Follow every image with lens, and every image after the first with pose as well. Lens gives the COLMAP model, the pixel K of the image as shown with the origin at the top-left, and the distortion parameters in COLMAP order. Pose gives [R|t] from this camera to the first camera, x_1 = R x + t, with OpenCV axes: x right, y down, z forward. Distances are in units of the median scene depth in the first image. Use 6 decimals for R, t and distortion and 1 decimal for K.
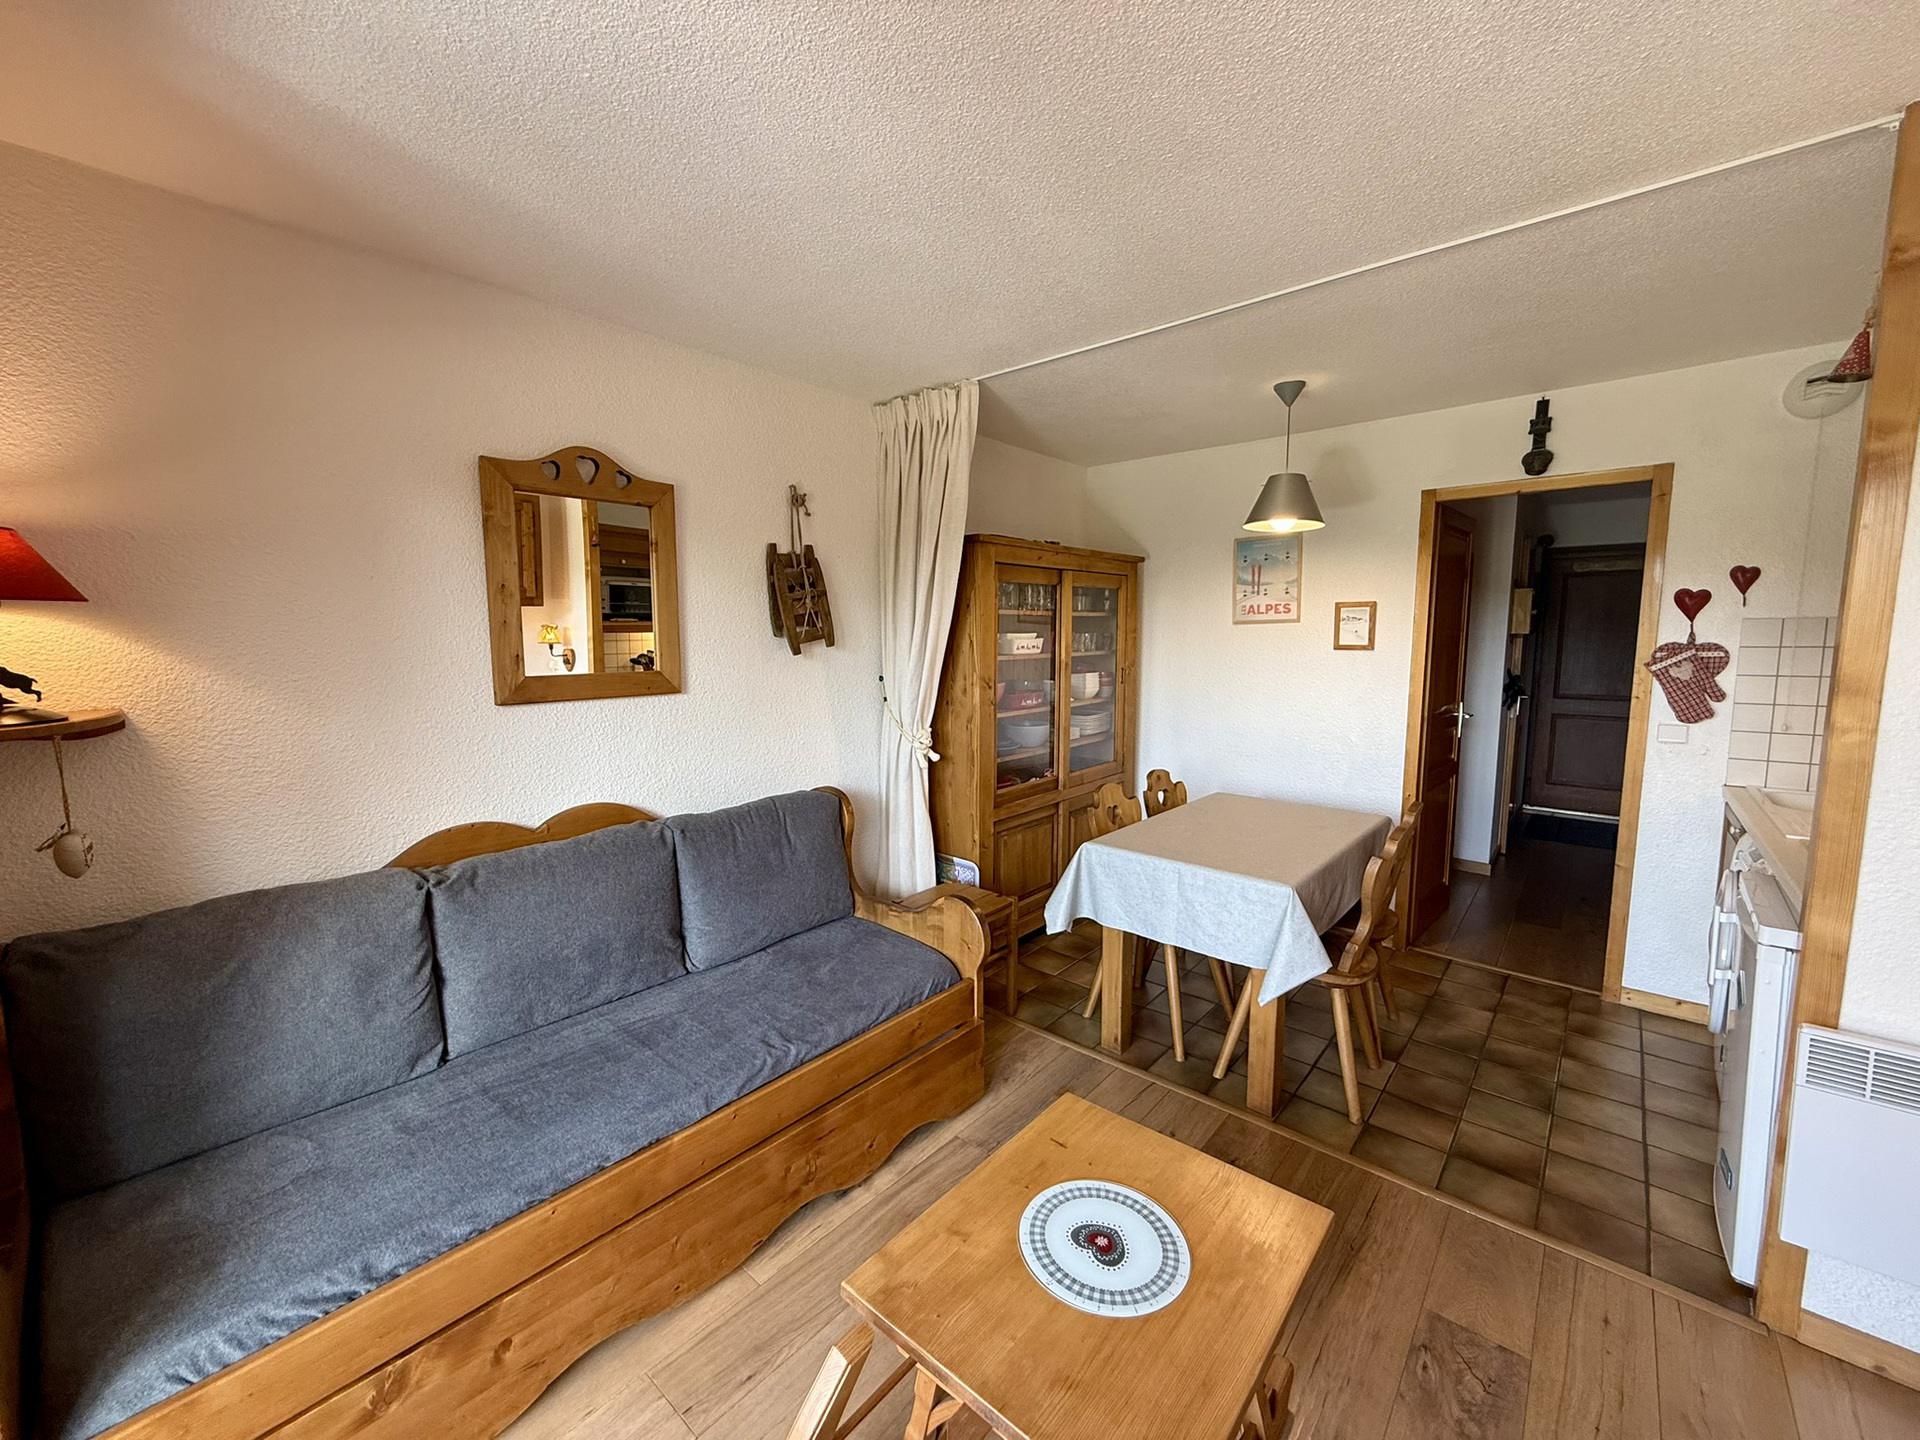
lens RADIAL K [[763.2, 0, 950.6], [0, 763.2, 717.4], [0, 0, 1]] dist [-0.000056, 0.000094]
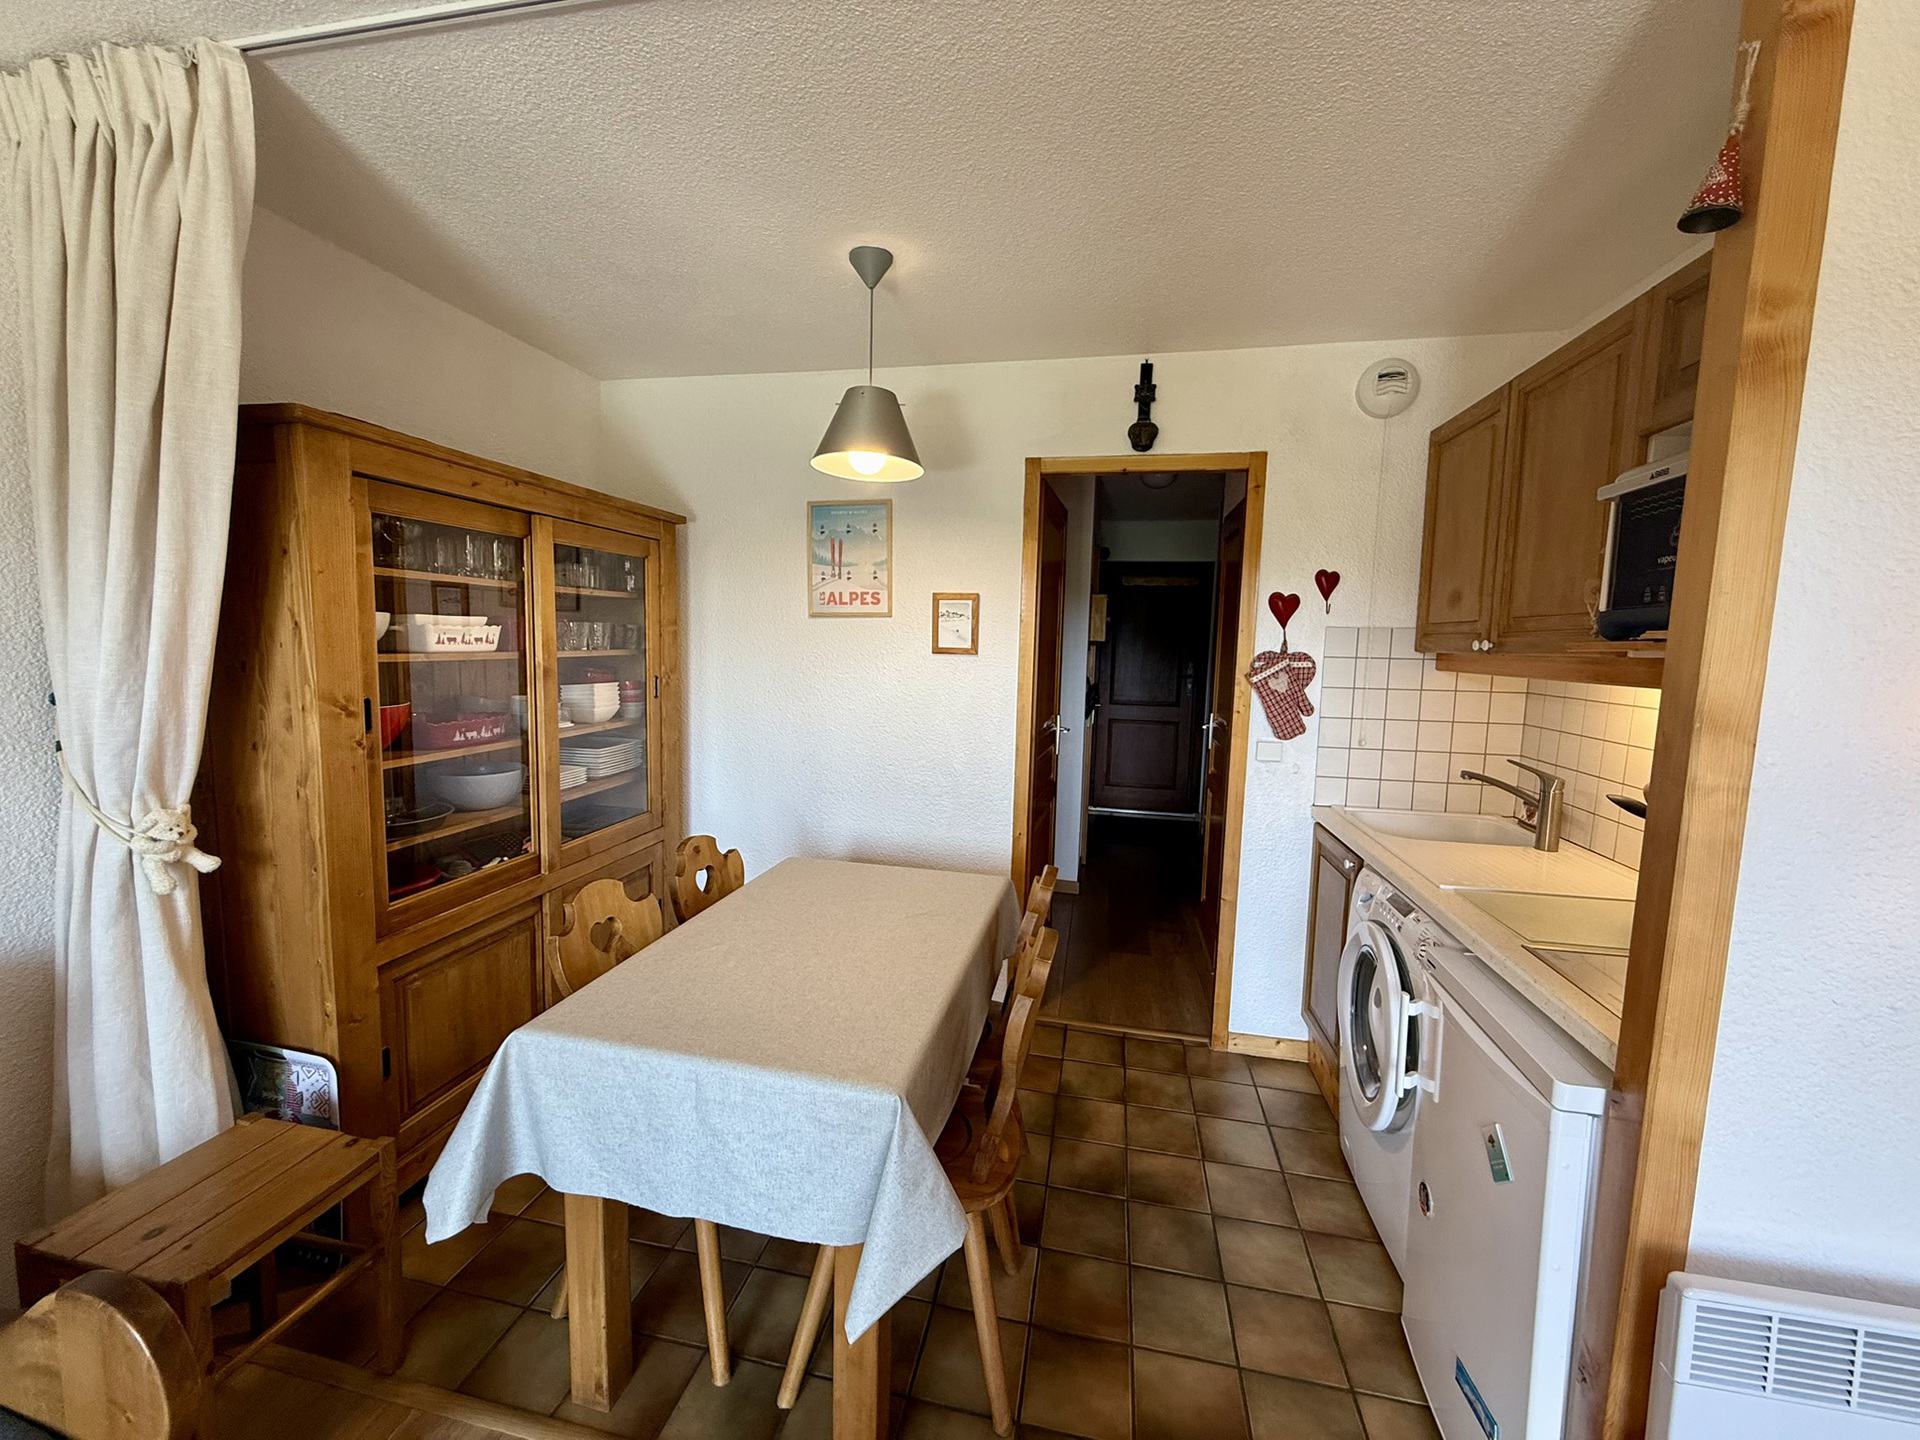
lens RADIAL K [[763.2, 0, 951.3], [0, 763.2, 717.6], [0, 0, 1]] dist [-0.000056, 0.000094]
pose [[0.871663, -0.023836, 0.489526, 0.172911], [0.026110, 0.999657, 0.002183, -0.031236], [-0.489410, 0.010878, 0.871986, 0.396189]]
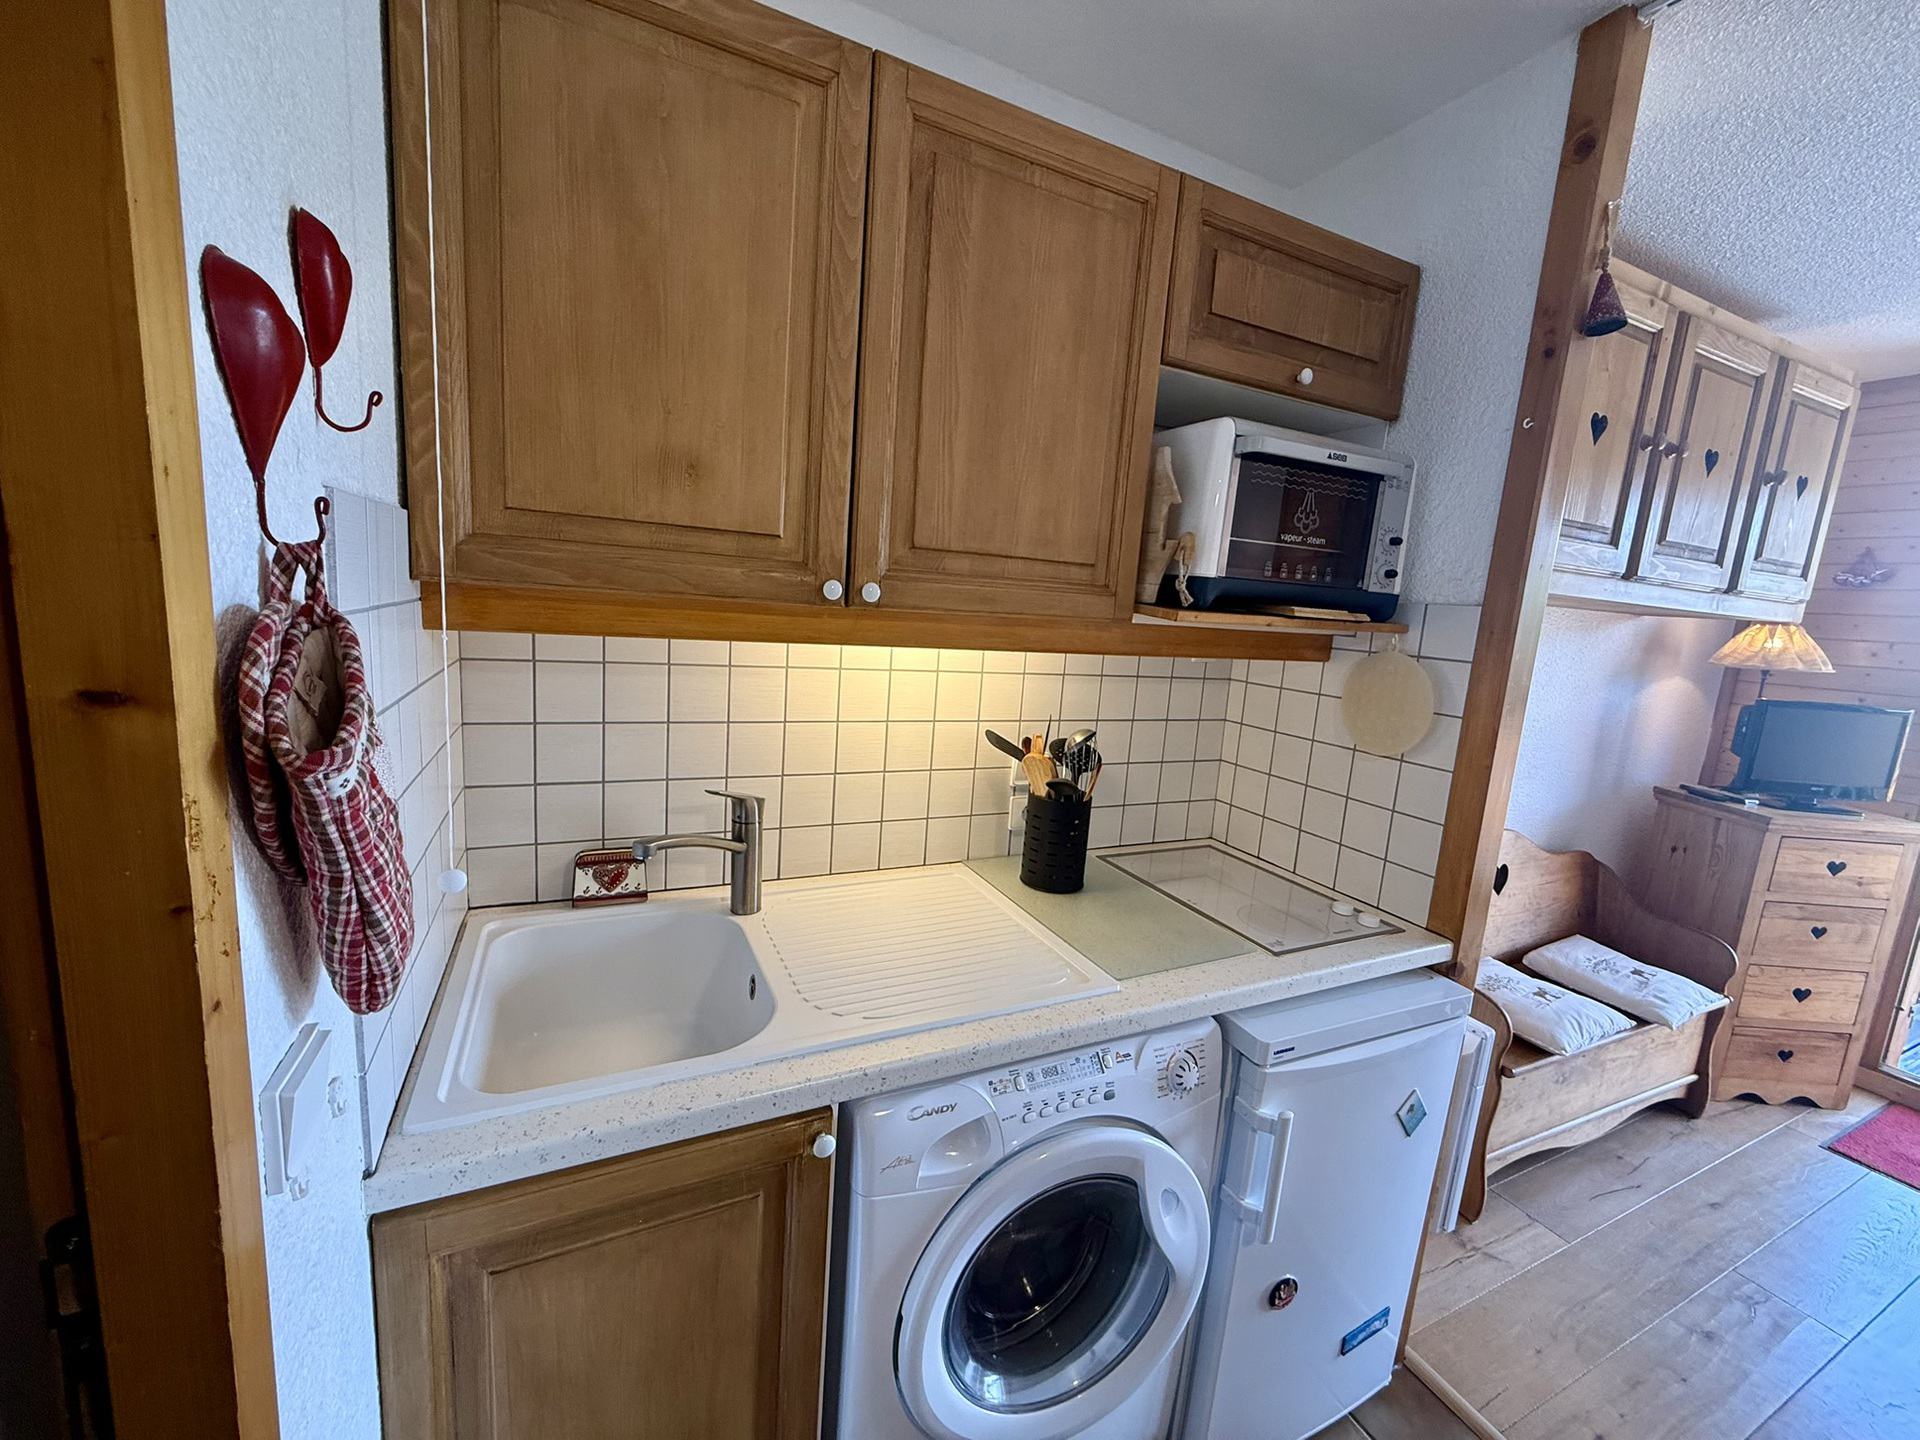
lens RADIAL K [[763.2, 0, 957.9], [0, 763.2, 715.7], [0, 0, 1]] dist [-0.000056, 0.000094]
pose [[-0.914953, -0.119139, 0.385573, 0.748349], [-0.020678, 0.968015, 0.250039, -0.118312], [-0.403029, 0.220801, -0.888152, 1.090337]]
